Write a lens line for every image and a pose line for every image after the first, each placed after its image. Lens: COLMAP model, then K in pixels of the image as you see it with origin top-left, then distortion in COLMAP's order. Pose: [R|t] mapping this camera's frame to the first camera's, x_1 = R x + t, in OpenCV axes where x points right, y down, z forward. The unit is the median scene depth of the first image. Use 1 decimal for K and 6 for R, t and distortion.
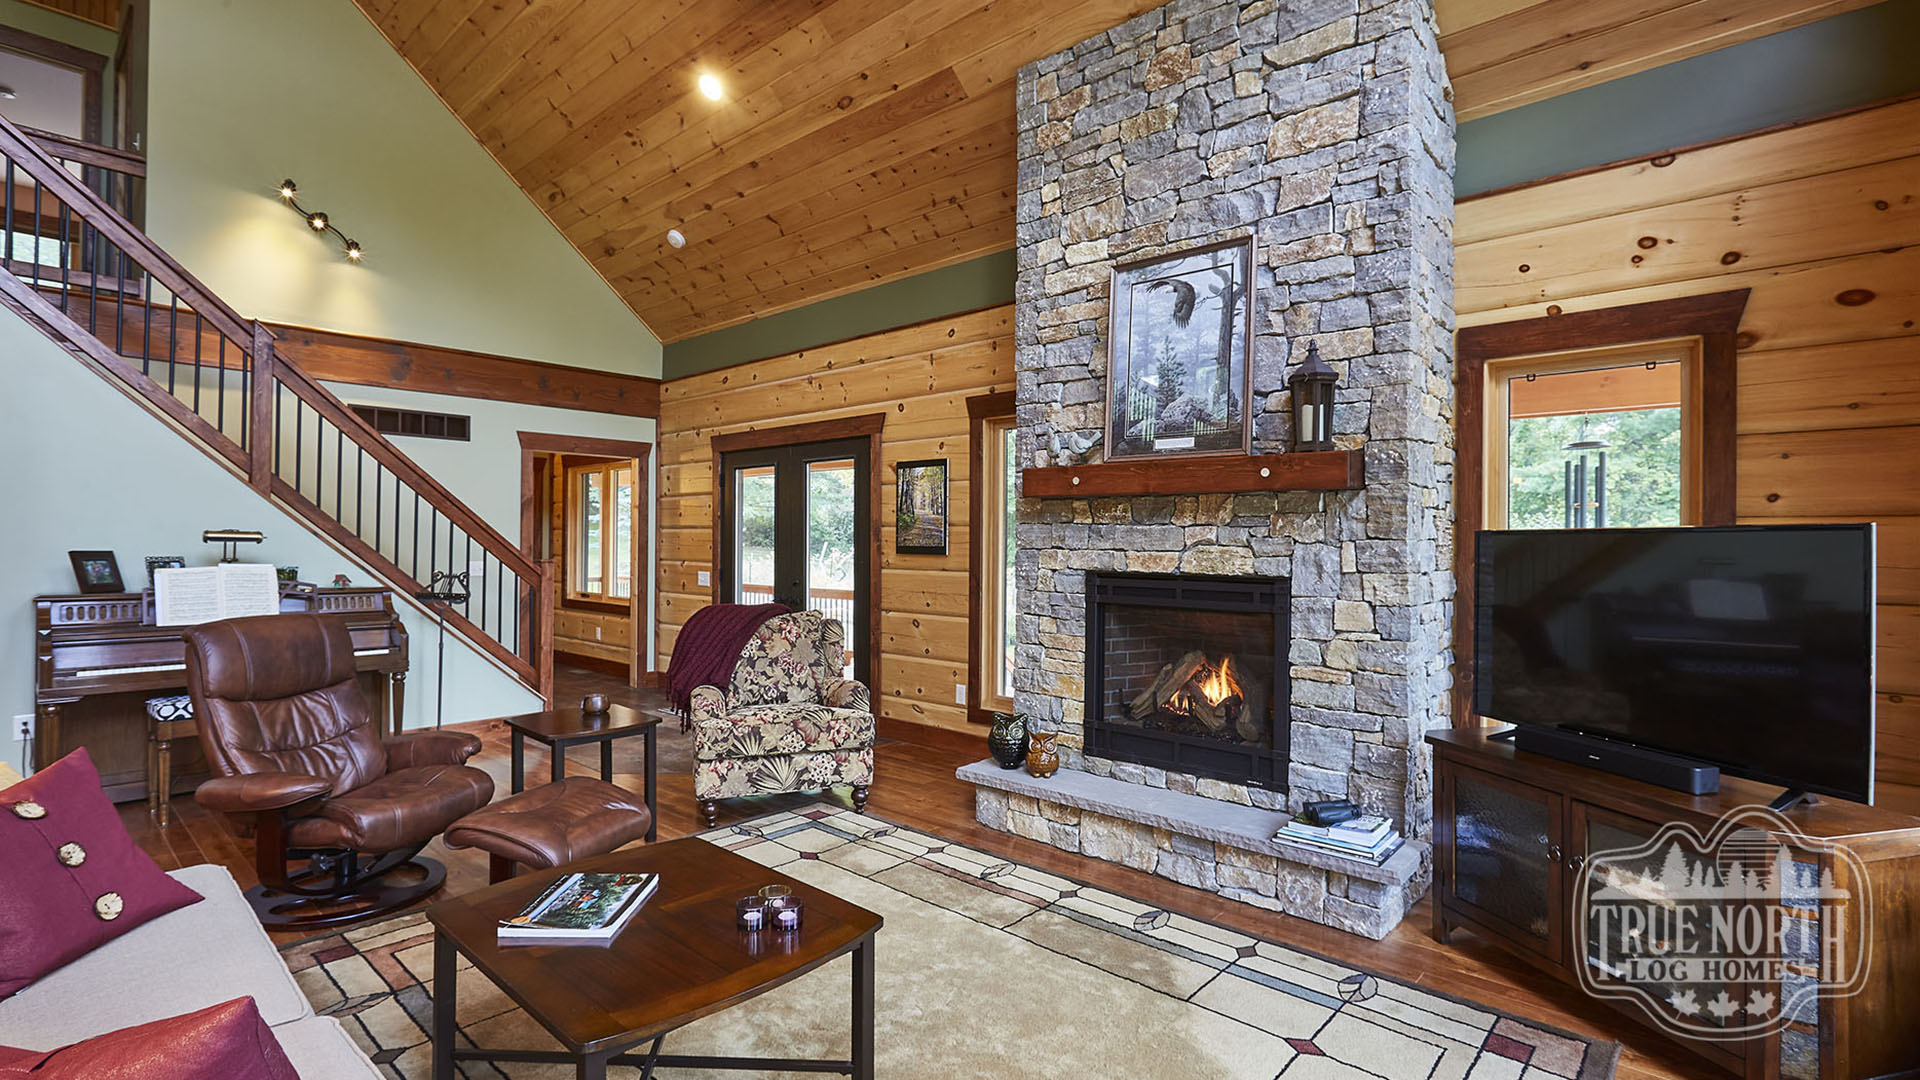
lens RADIAL K [[882.6, 0, 961.0], [0, 882.6, 541.9], [0, 0, 1]] dist [-0.004563, -0.000392]
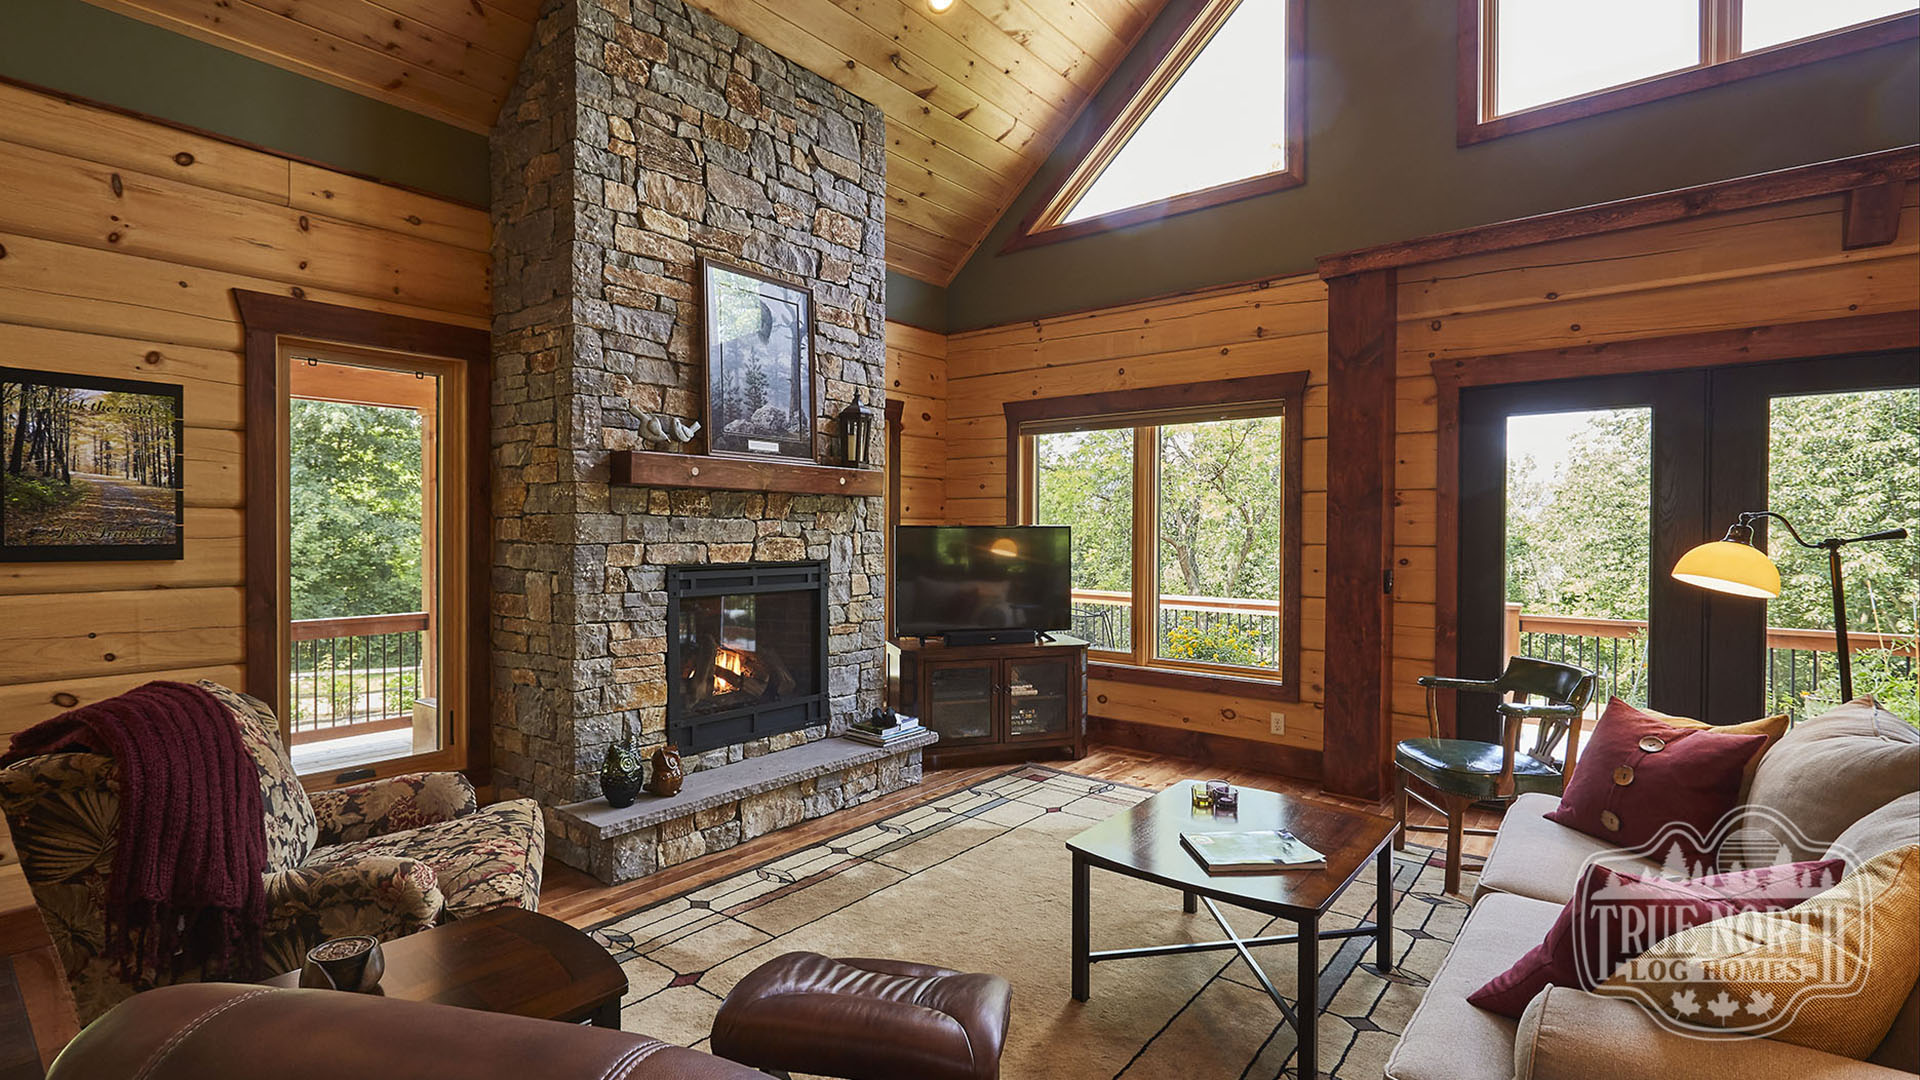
lens RADIAL K [[882.6, 0, 954.5], [0, 882.6, 539.4], [0, 0, 1]] dist [-0.004563, -0.000392]
pose [[-0.059319, -0.019625, 0.998046, -0.890448], [-0.004341, 0.999802, 0.019401, -0.016170], [-0.998230, -0.003182, -0.059392, 0.823505]]
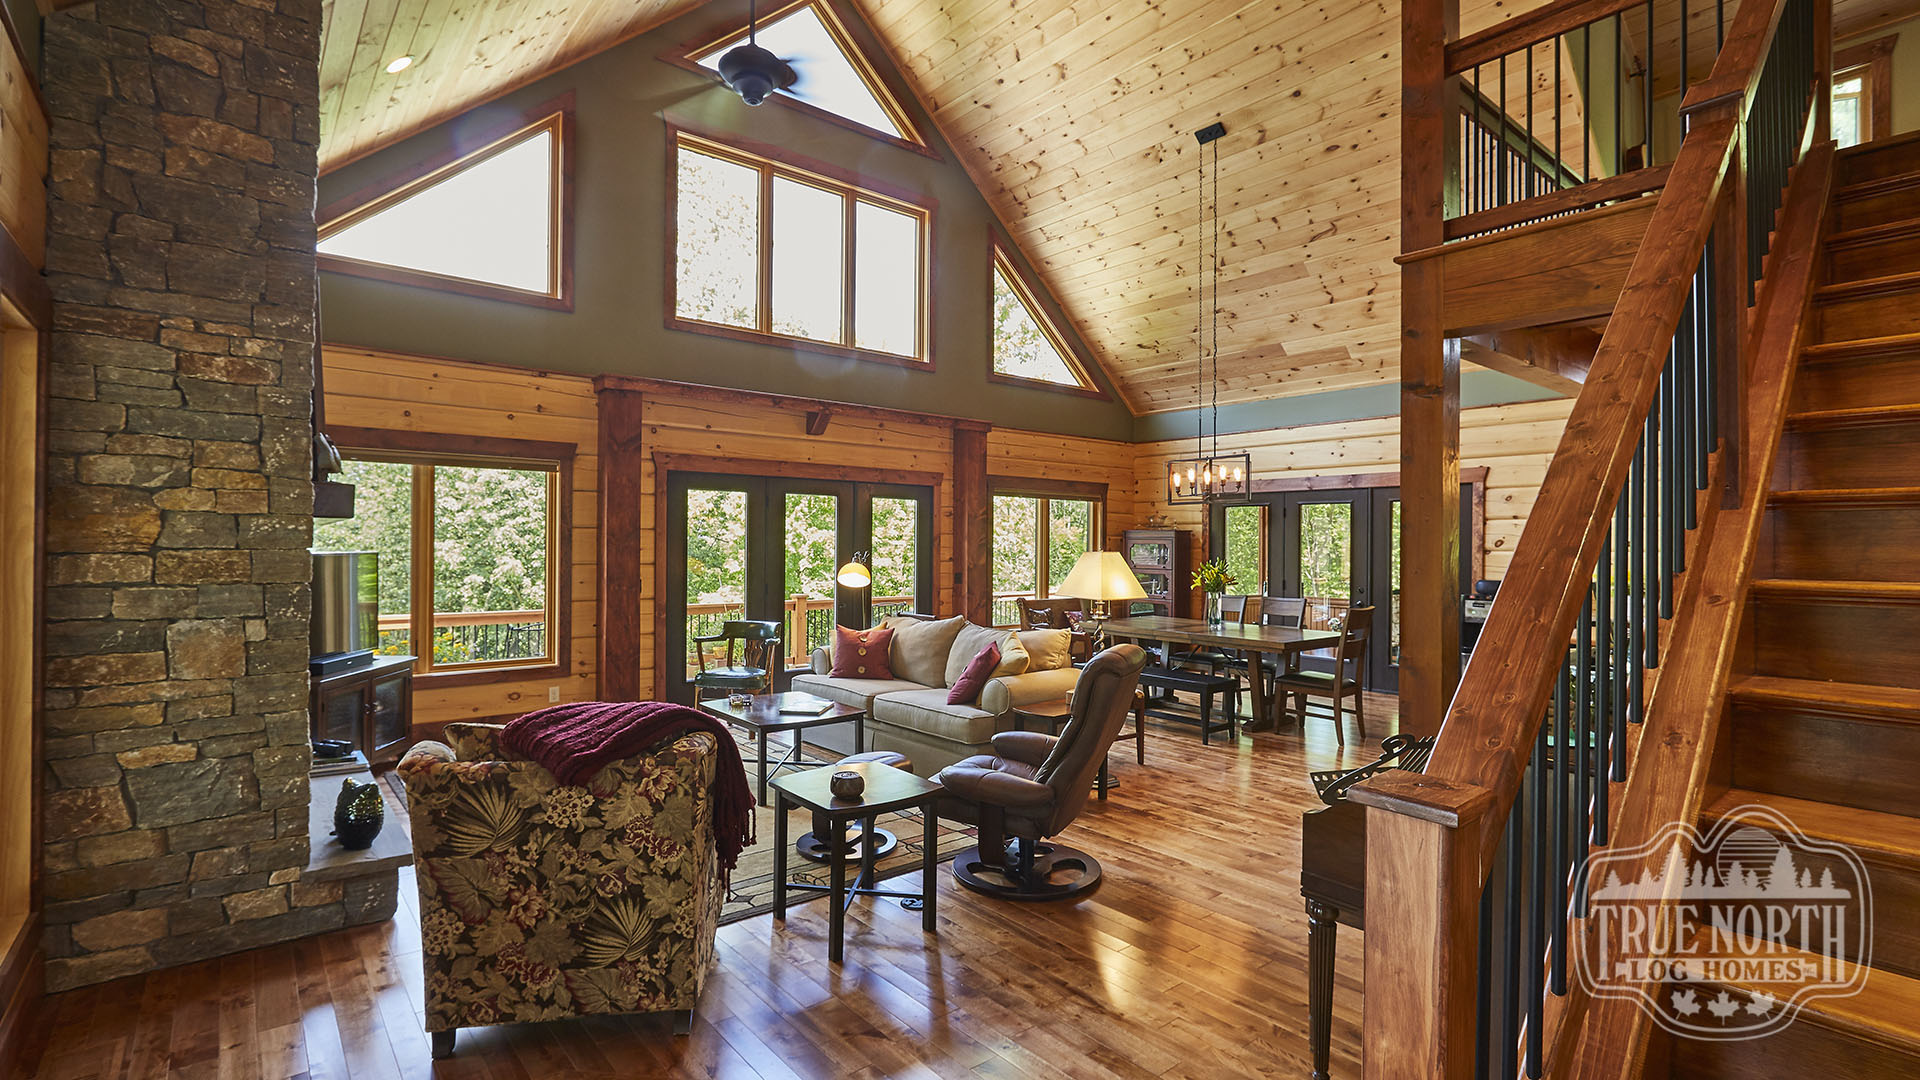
lens RADIAL K [[882.6, 0, 959.9], [0, 882.6, 542.6], [0, 0, 1]] dist [-0.004563, -0.000392]
pose [[-0.991195, -0.014141, 0.131651, -0.702834], [-0.014808, 0.999882, -0.004090, -0.033607], [-0.131578, -0.006004, -0.991288, 1.816394]]
